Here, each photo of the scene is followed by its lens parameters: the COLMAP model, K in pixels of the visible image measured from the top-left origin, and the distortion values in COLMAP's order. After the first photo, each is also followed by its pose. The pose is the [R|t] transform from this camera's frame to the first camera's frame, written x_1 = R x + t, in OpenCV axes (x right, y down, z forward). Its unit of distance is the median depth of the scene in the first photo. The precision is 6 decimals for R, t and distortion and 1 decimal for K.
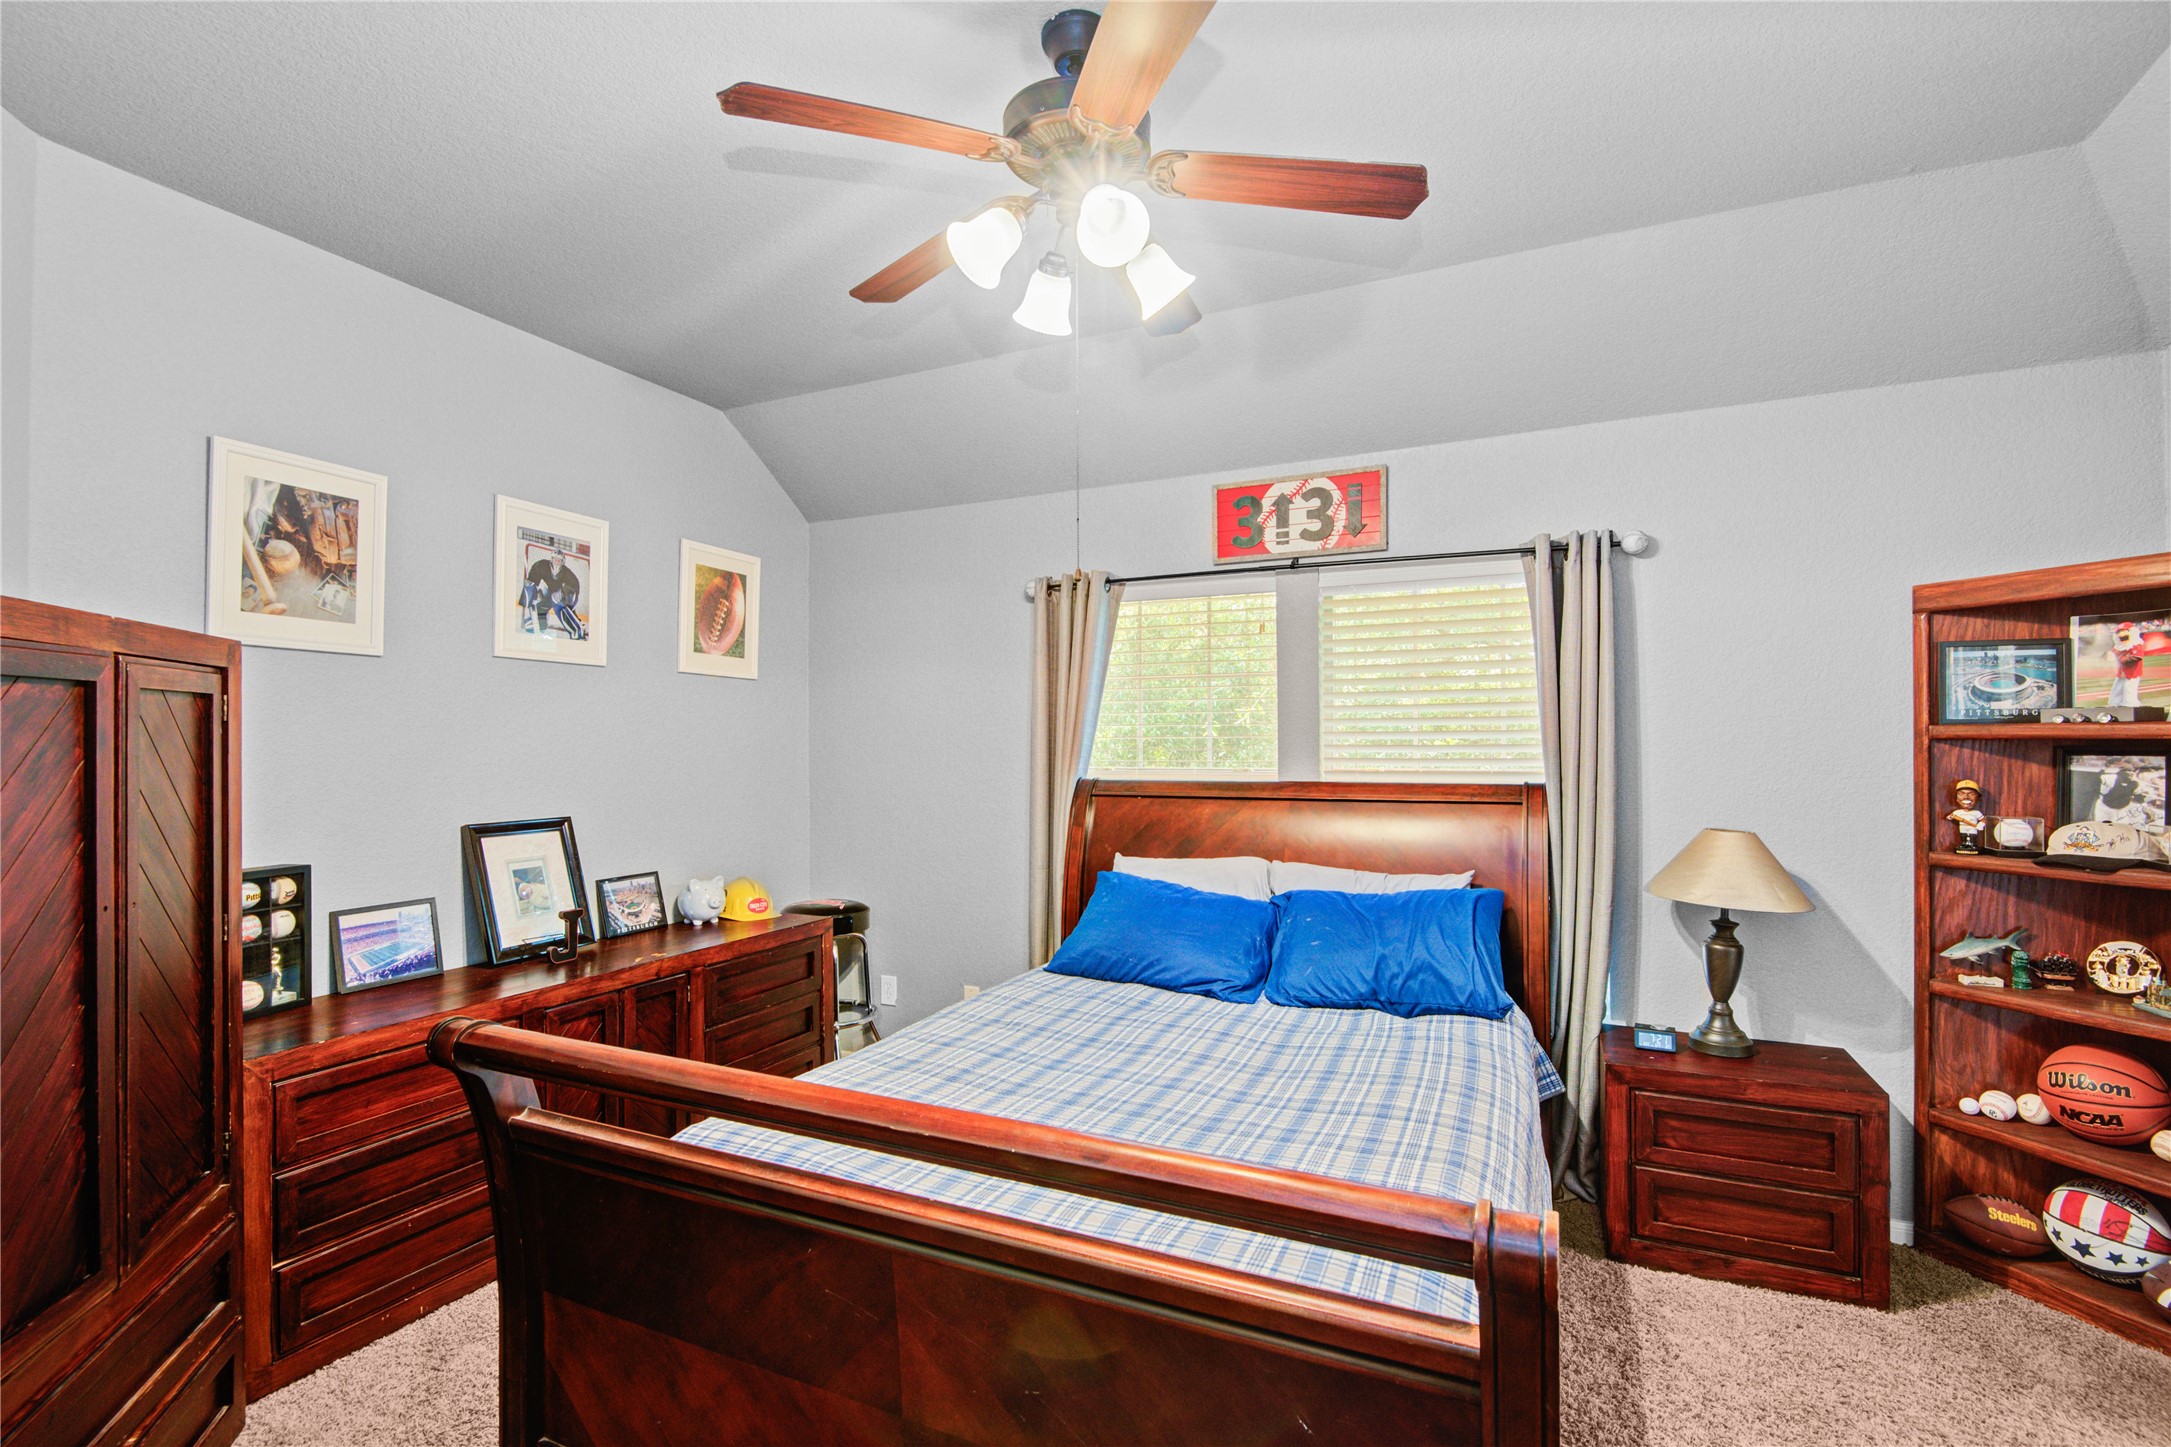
lens RADIAL K [[988.2, 0, 1087.4], [0, 988.2, 731.8], [0, 0, 1]] dist [0.000632, -0.003342]
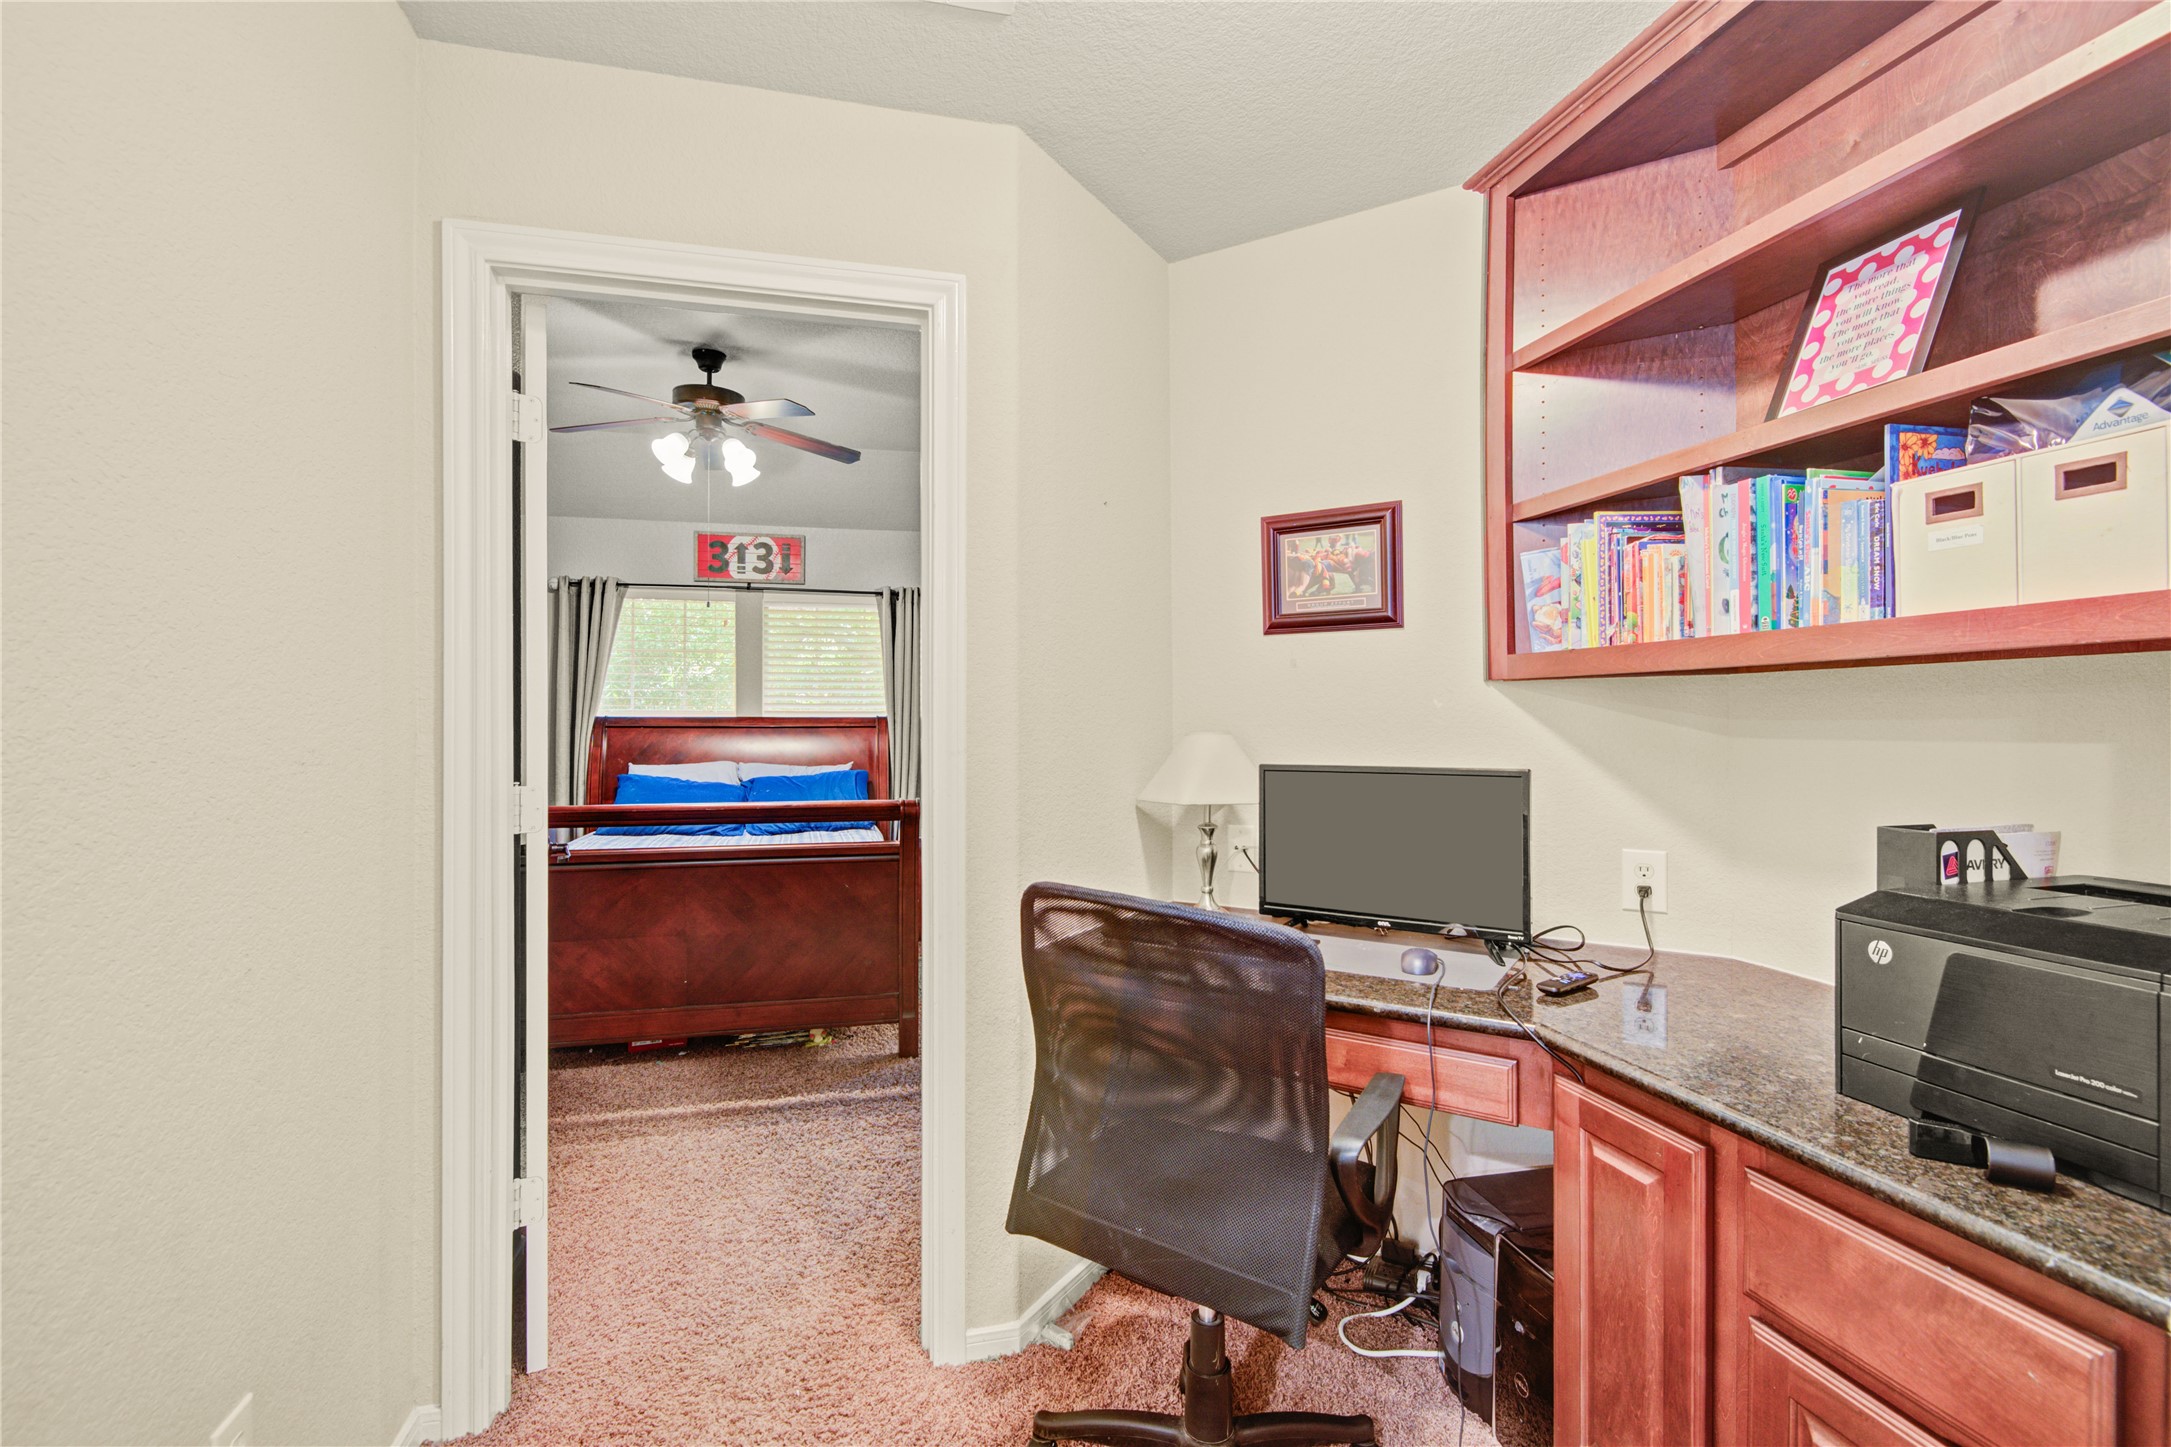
lens RADIAL K [[988.2, 0, 1086.4], [0, 988.2, 717.3], [0, 0, 1]] dist [0.000632, -0.003342]
pose [[0.778635, 0.008476, 0.627419, -0.390037], [-0.013260, 0.999908, 0.002949, 0.038063], [-0.627337, -0.010616, 0.778676, -0.655057]]
